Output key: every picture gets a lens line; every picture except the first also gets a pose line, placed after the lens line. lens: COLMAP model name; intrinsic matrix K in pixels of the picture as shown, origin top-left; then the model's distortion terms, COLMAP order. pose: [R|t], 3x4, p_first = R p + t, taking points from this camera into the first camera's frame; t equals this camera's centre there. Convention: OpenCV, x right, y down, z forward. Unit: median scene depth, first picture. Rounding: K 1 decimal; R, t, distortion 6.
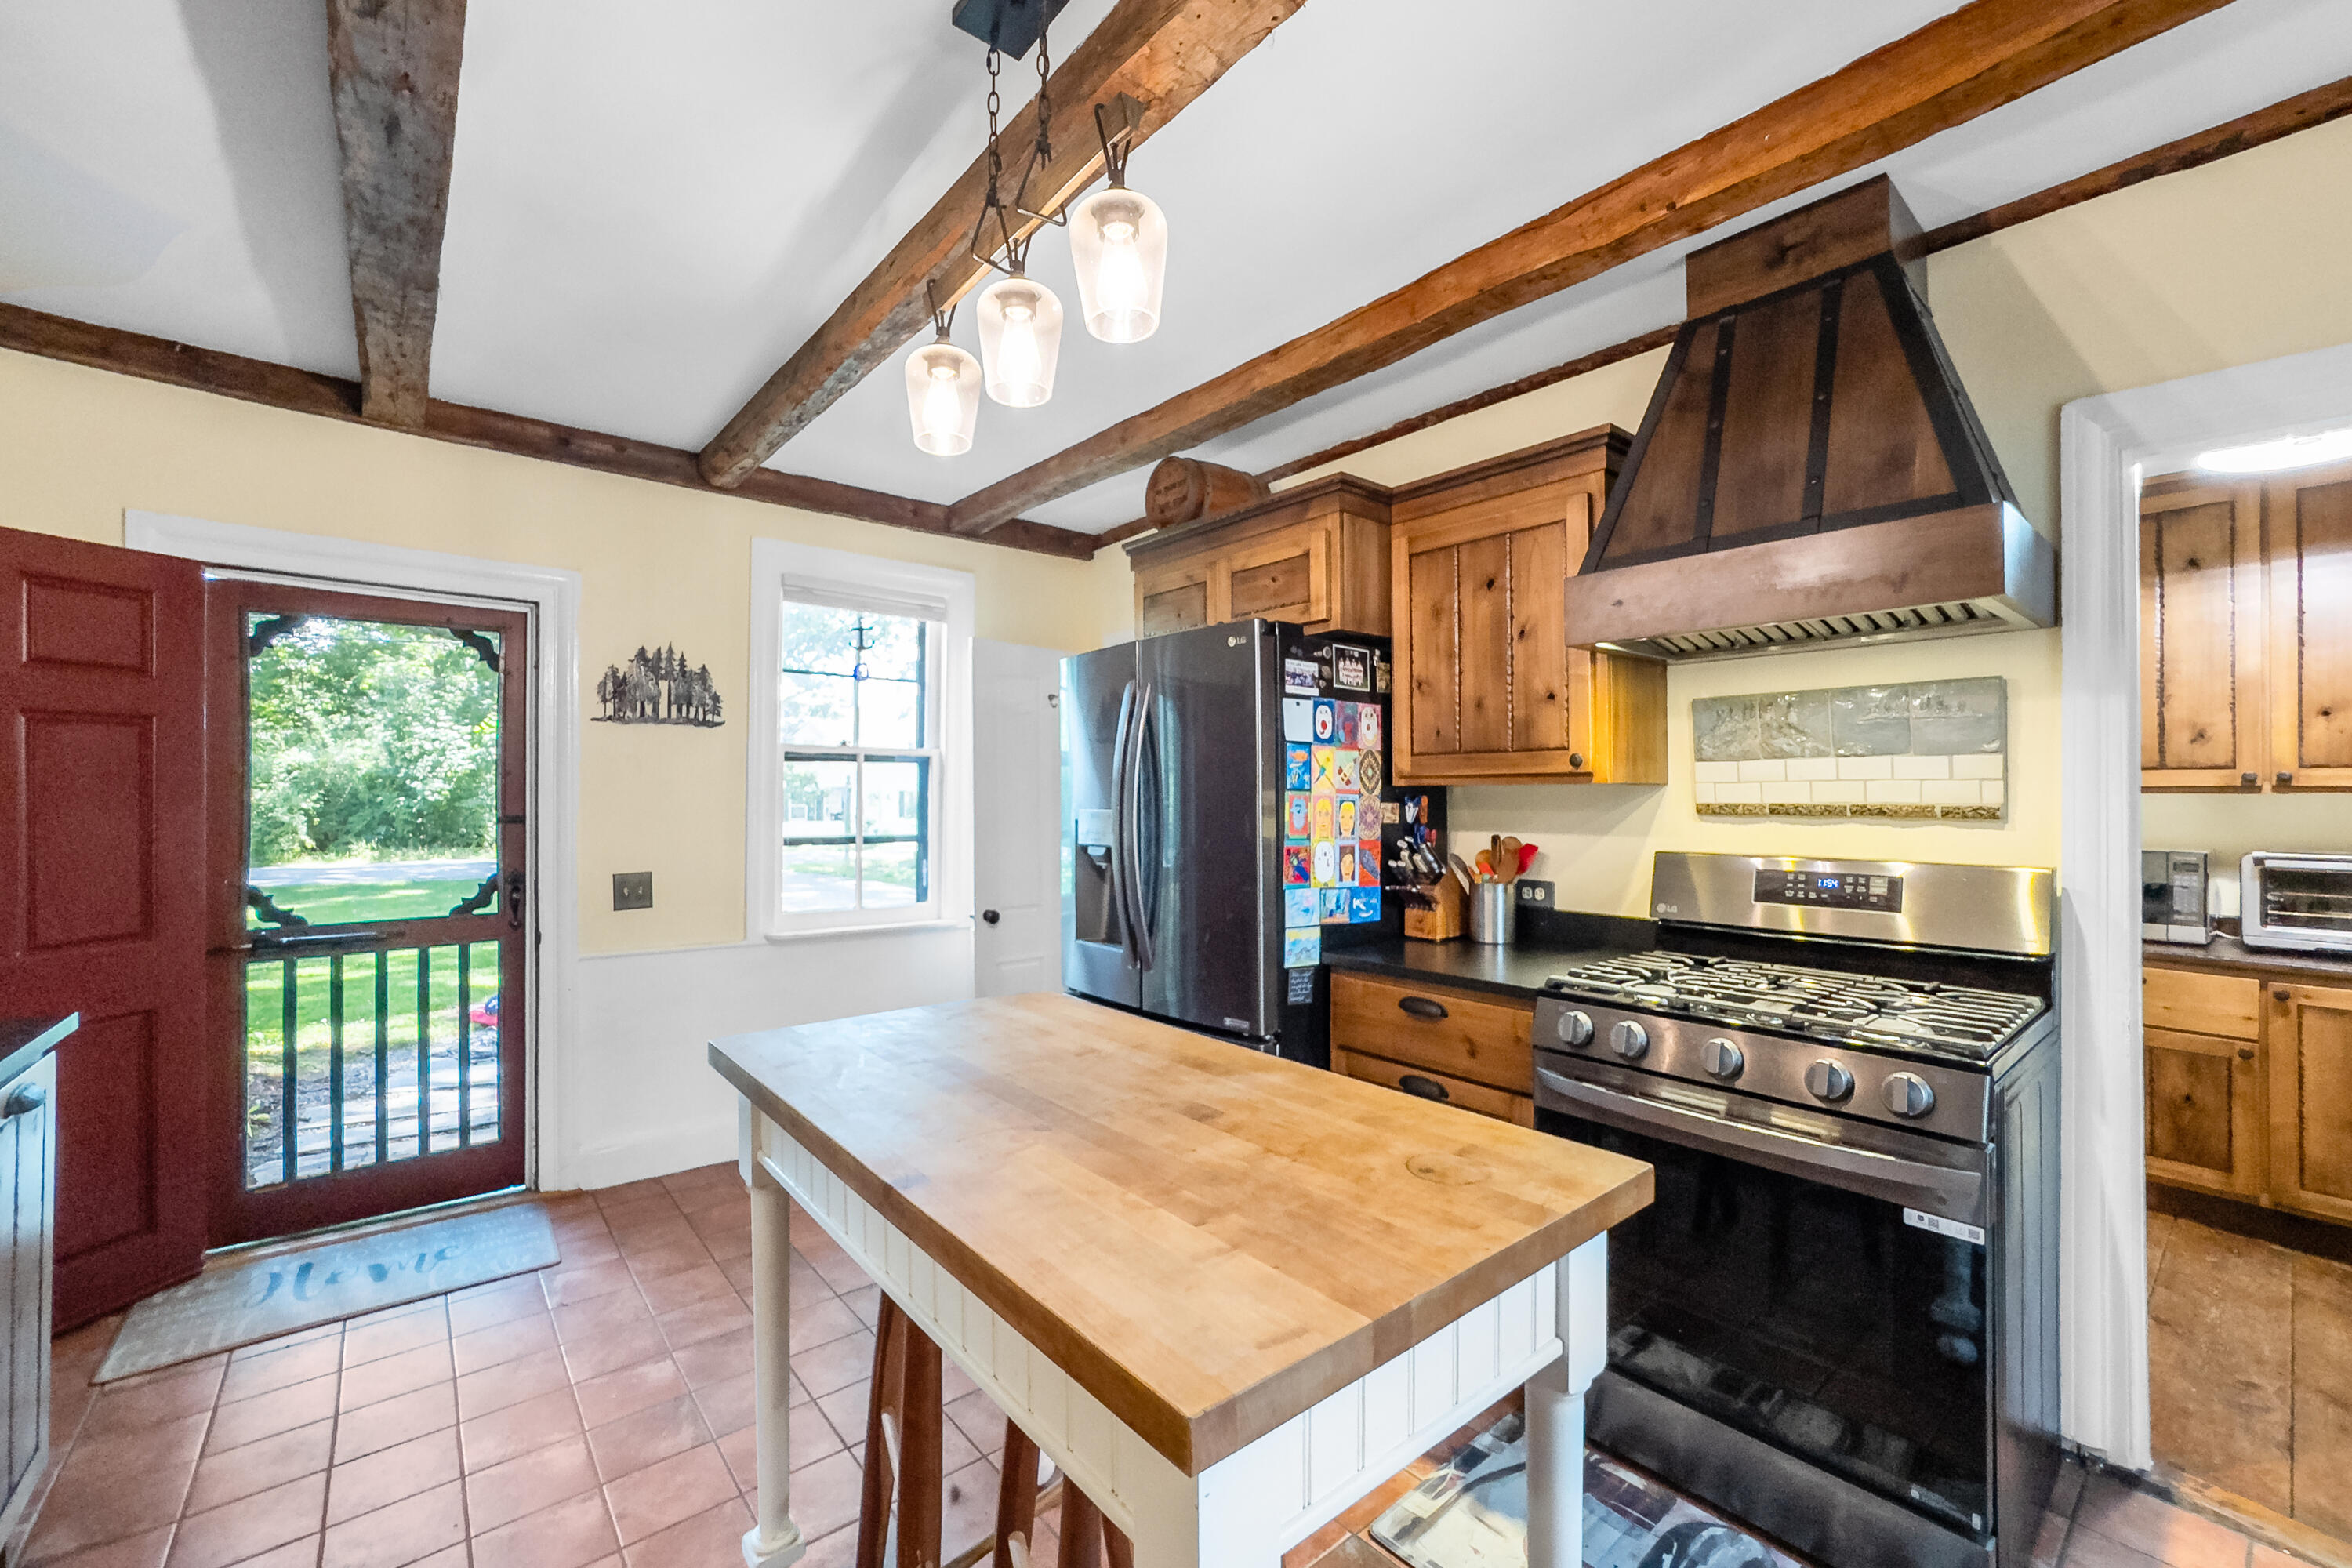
lens RADIAL K [[939.3, 0, 1143.3], [0, 939.3, 782.0], [0, 0, 1]] dist [-0.000721, -0.000033]
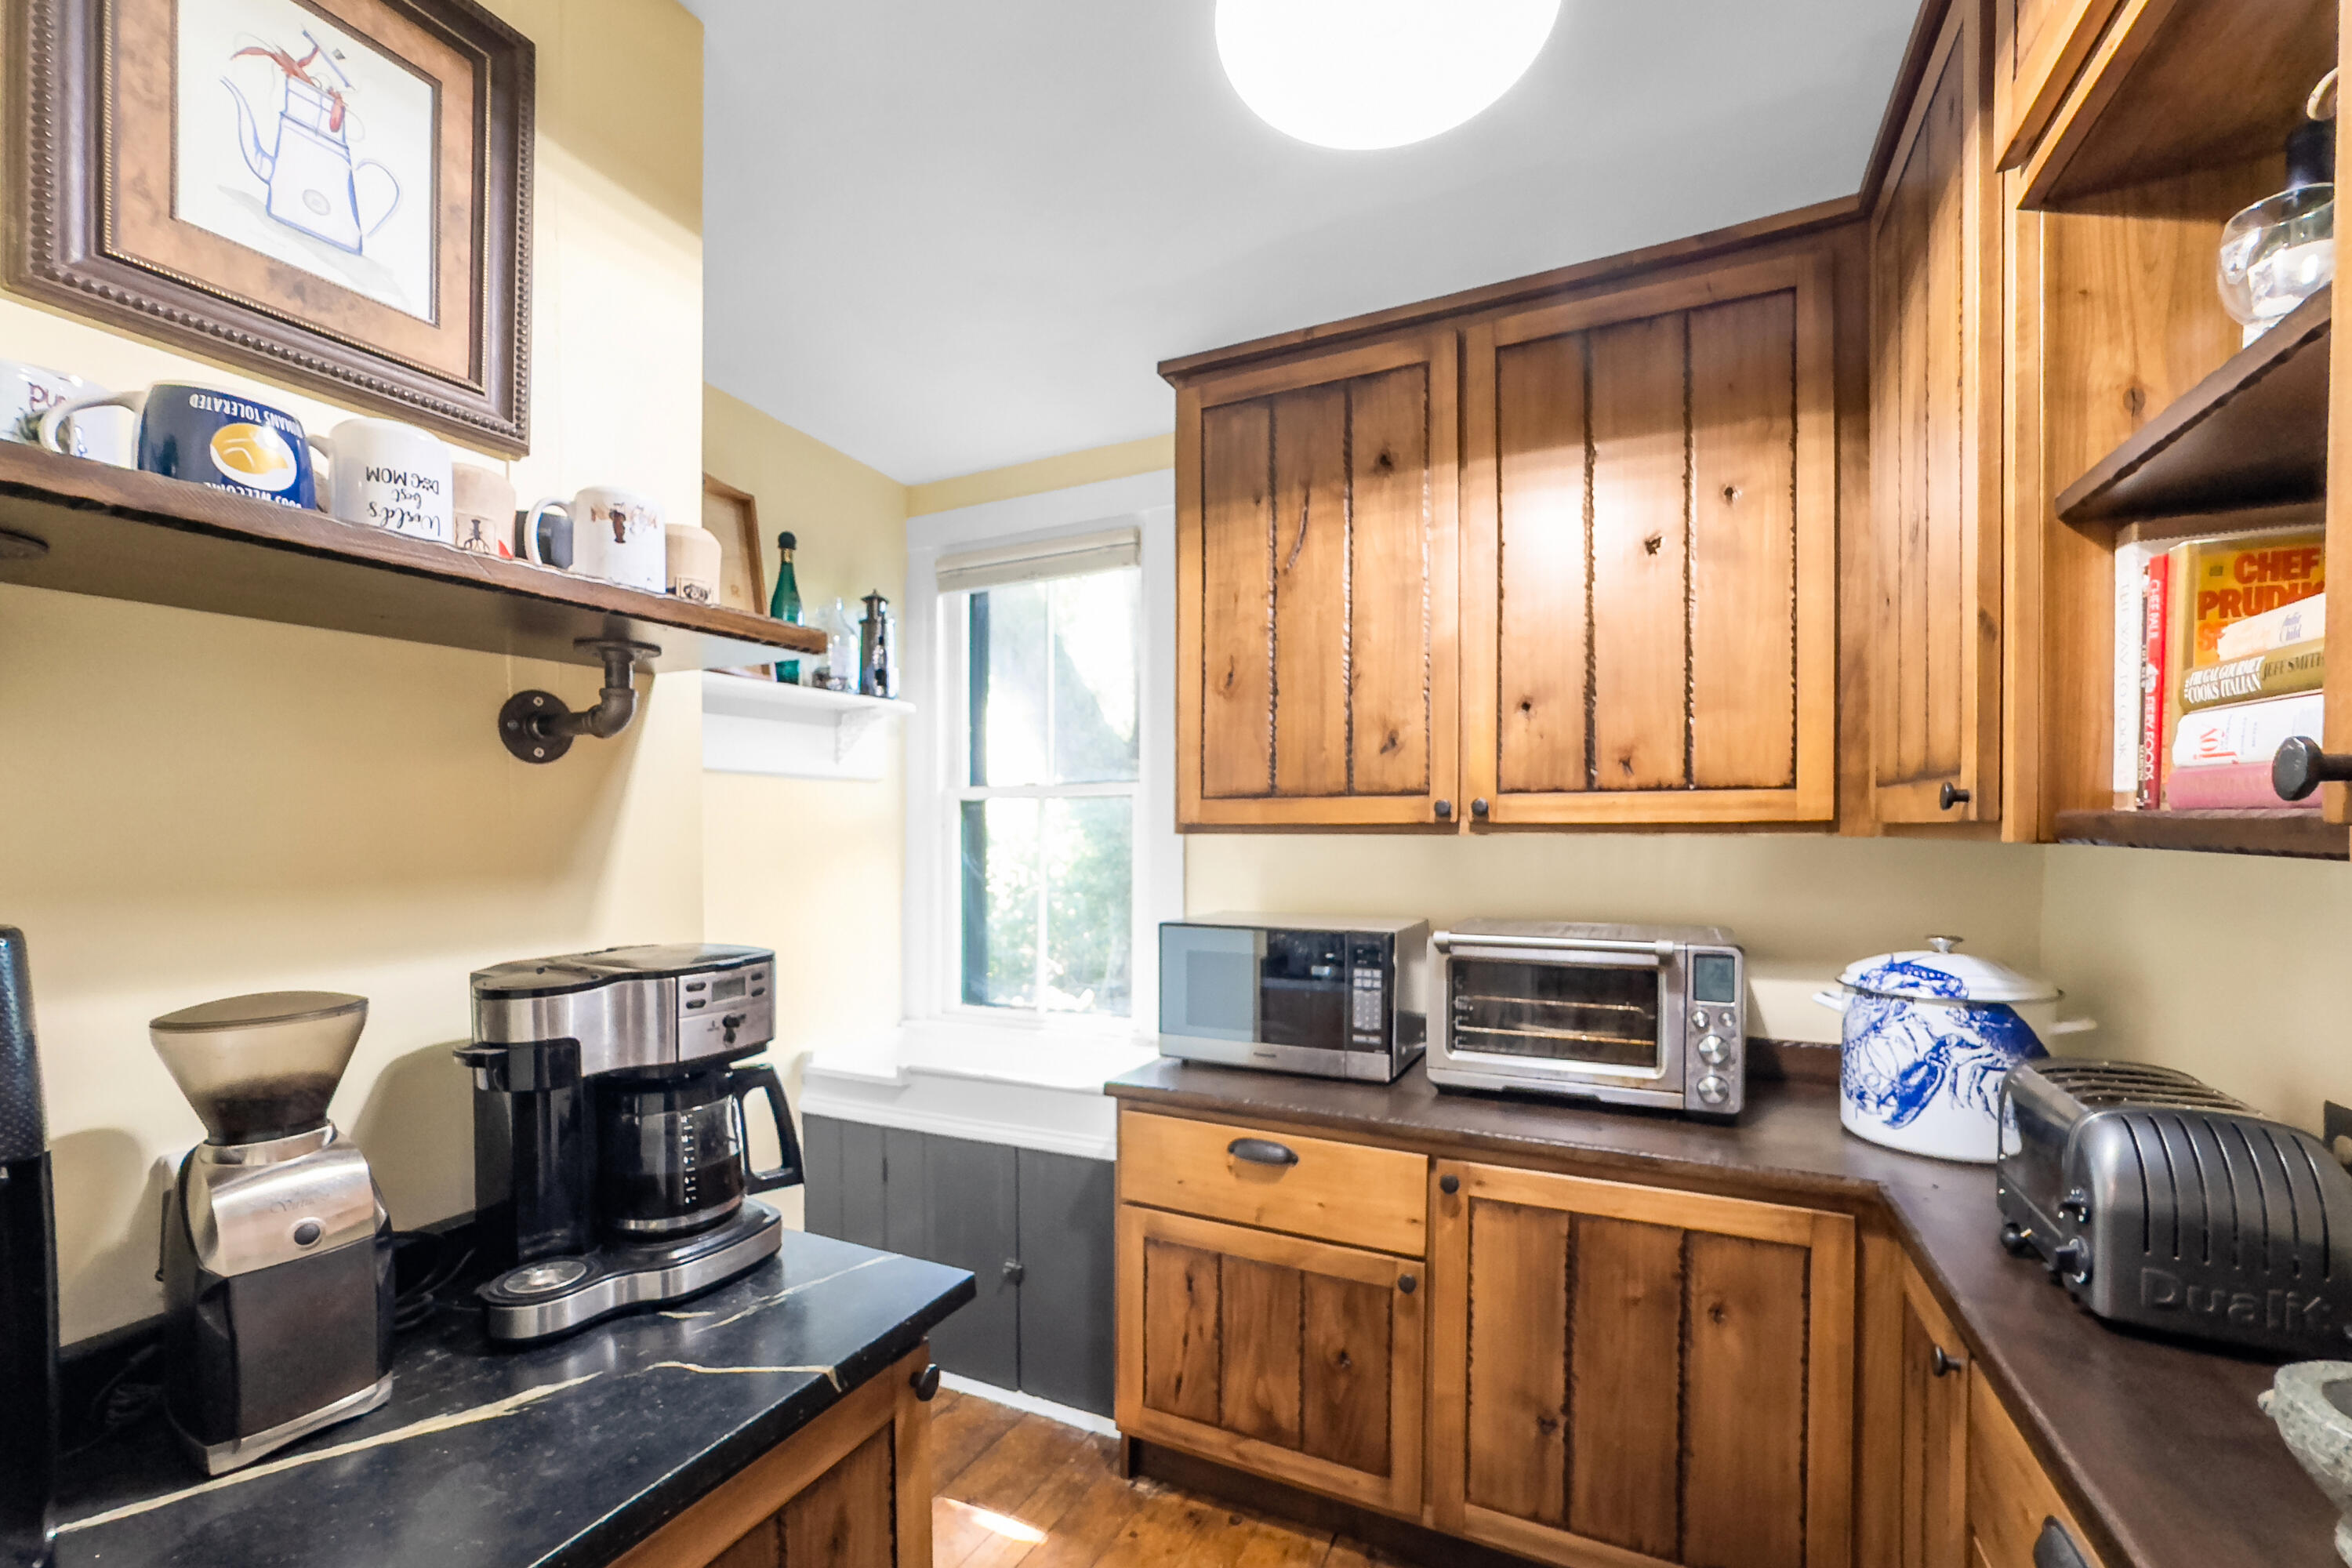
lens RADIAL K [[971.9, 0, 1177.5], [0, 971.9, 844.1], [0, 0, 1]] dist [-0.040529, -0.000028]
pose [[0.907038, -0.010342, 0.420923, 0.770866], [0.000566, 0.999727, 0.023343, 0.003389], [-0.421049, -0.020934, 0.906796, 0.507267]]
